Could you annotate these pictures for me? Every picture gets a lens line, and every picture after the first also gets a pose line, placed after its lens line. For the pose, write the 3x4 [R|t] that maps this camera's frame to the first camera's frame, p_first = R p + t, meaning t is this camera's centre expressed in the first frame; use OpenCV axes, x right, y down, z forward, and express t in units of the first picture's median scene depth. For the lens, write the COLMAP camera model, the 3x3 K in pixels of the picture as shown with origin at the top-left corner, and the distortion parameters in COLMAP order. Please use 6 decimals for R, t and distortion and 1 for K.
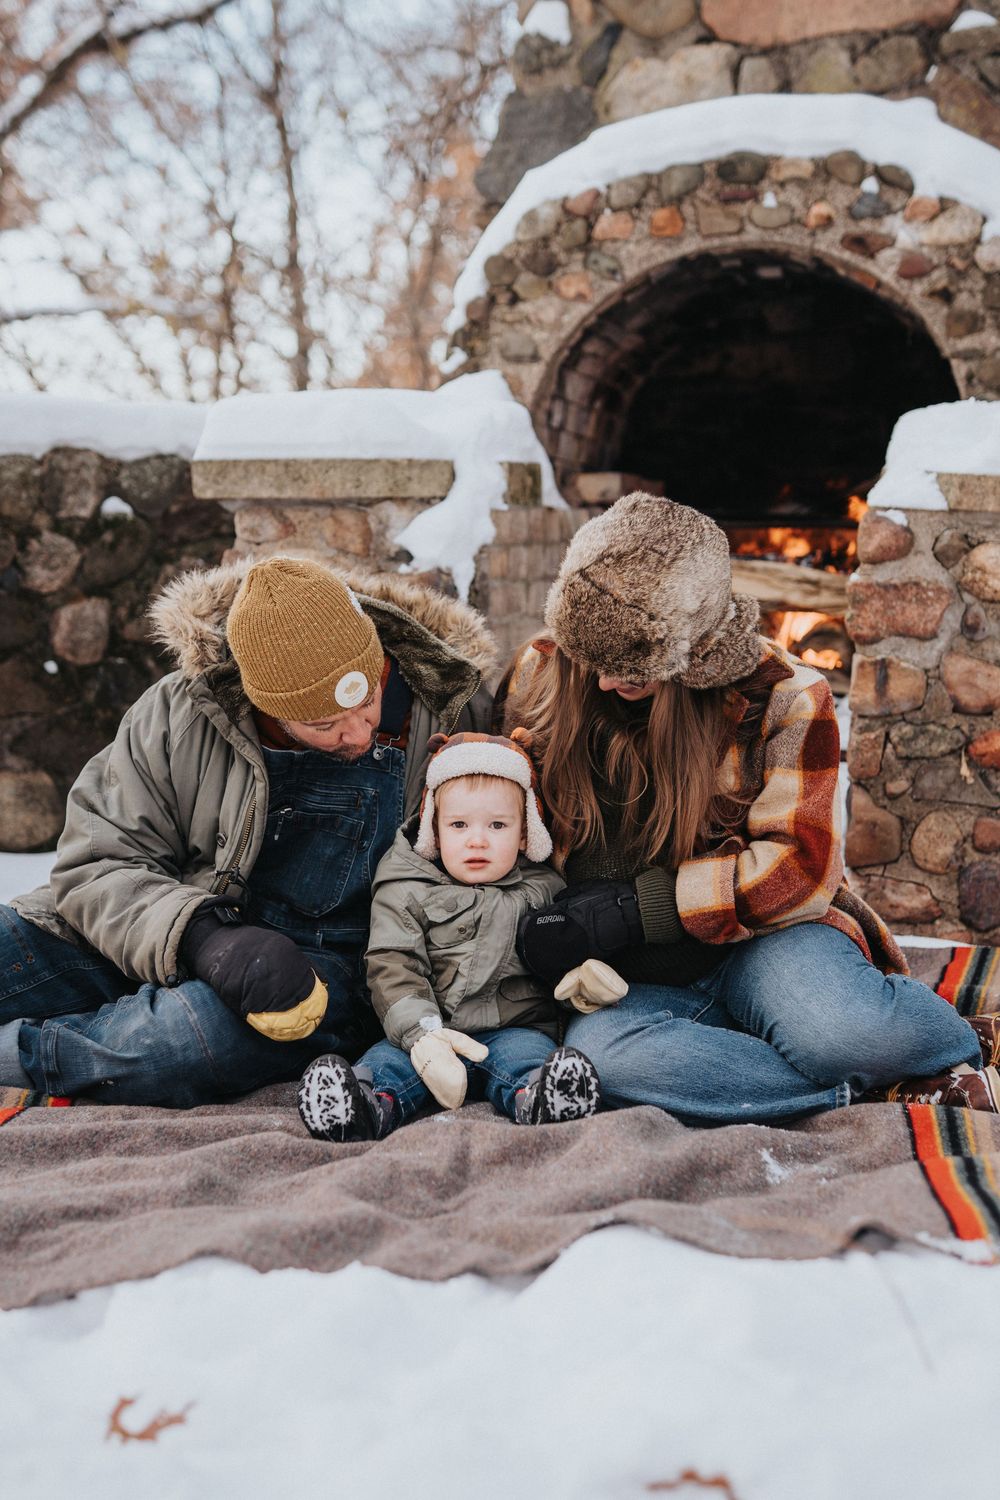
lens RADIAL K [[2120.3, 0, 513.5], [0, 2120.3, 745.4], [0, 0, 1]] dist [-0.002382, 0.072009]
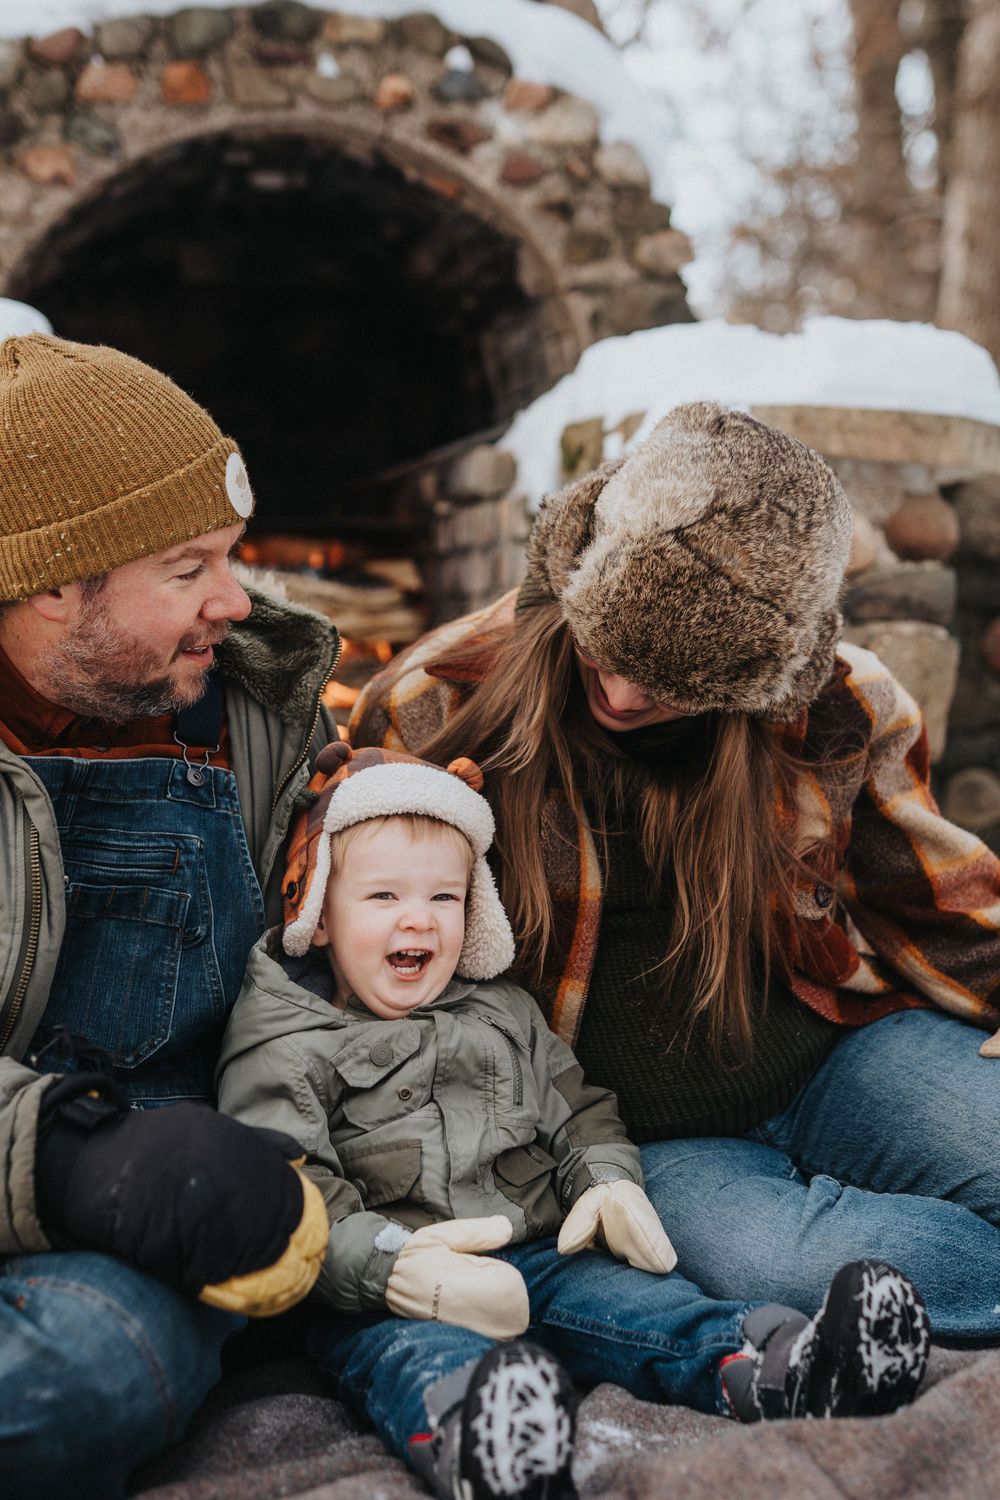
lens RADIAL K [[2267.0, 0, 501.6], [0, 2267.0, 718.6], [0, 0, 1]] dist [-0.001242, 0.011483]
pose [[0.865468, -0.027457, 0.500211, -0.224979], [0.065730, 0.996089, -0.059051, 0.016628], [-0.496633, 0.083985, 0.863888, 0.316818]]
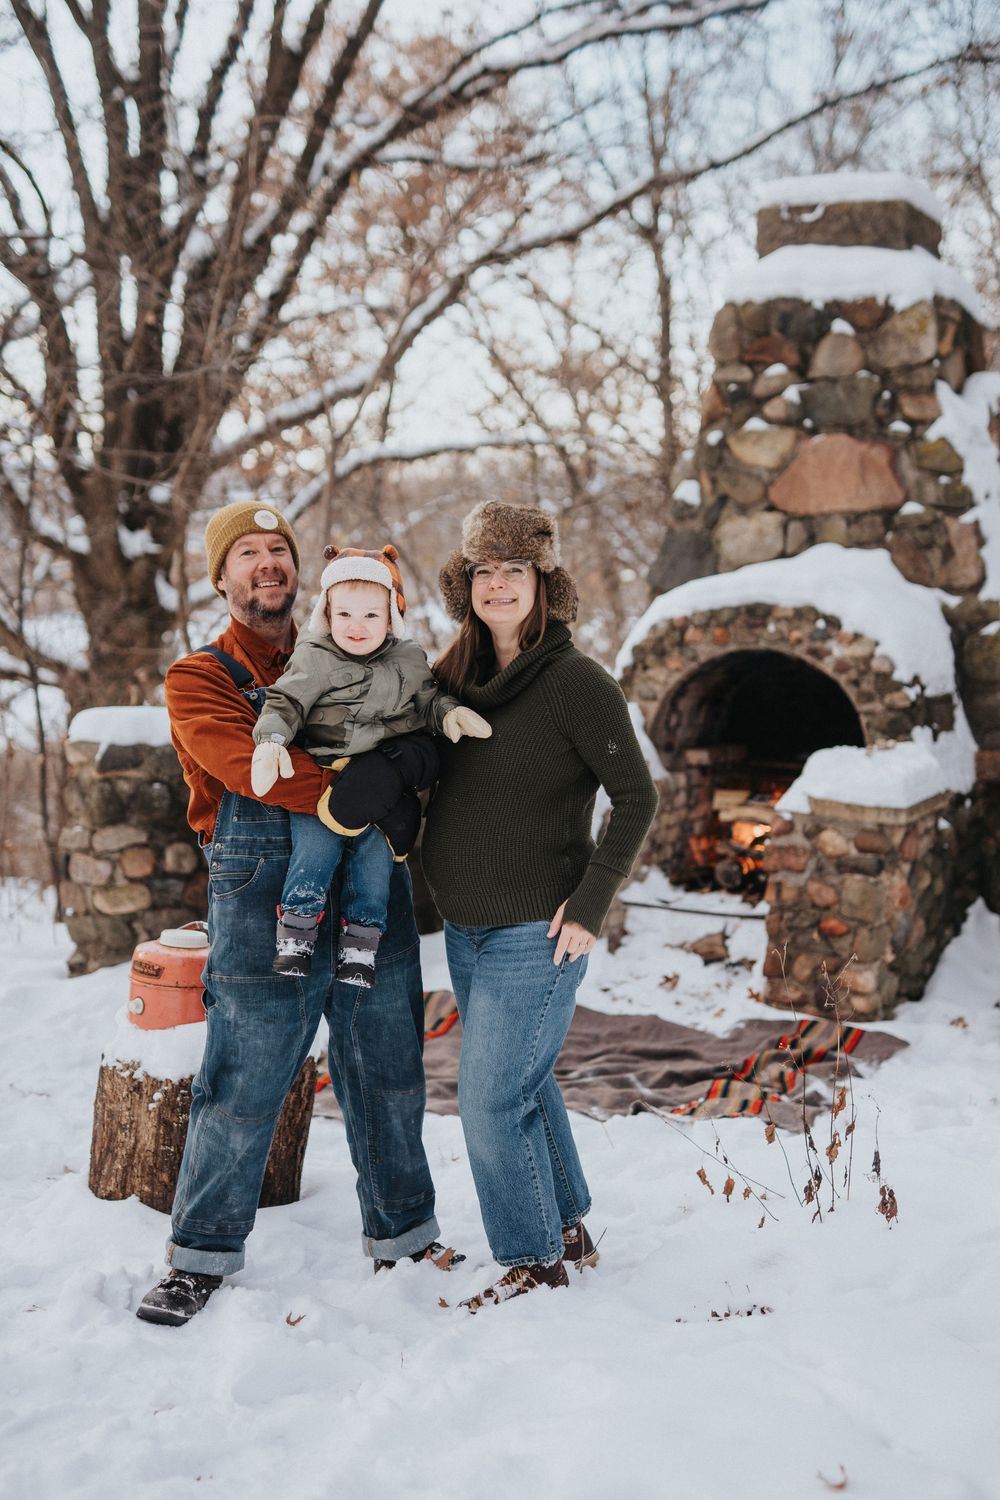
lens RADIAL K [[2120.3, 0, 513.5], [0, 2120.3, 745.4], [0, 0, 1]] dist [-0.002382, 0.072009]
pose [[0.981662, 0.033998, -0.187573, 0.258404], [-0.035621, 0.999351, -0.005288, -0.131130], [0.187271, 0.011873, 0.982236, -0.958669]]
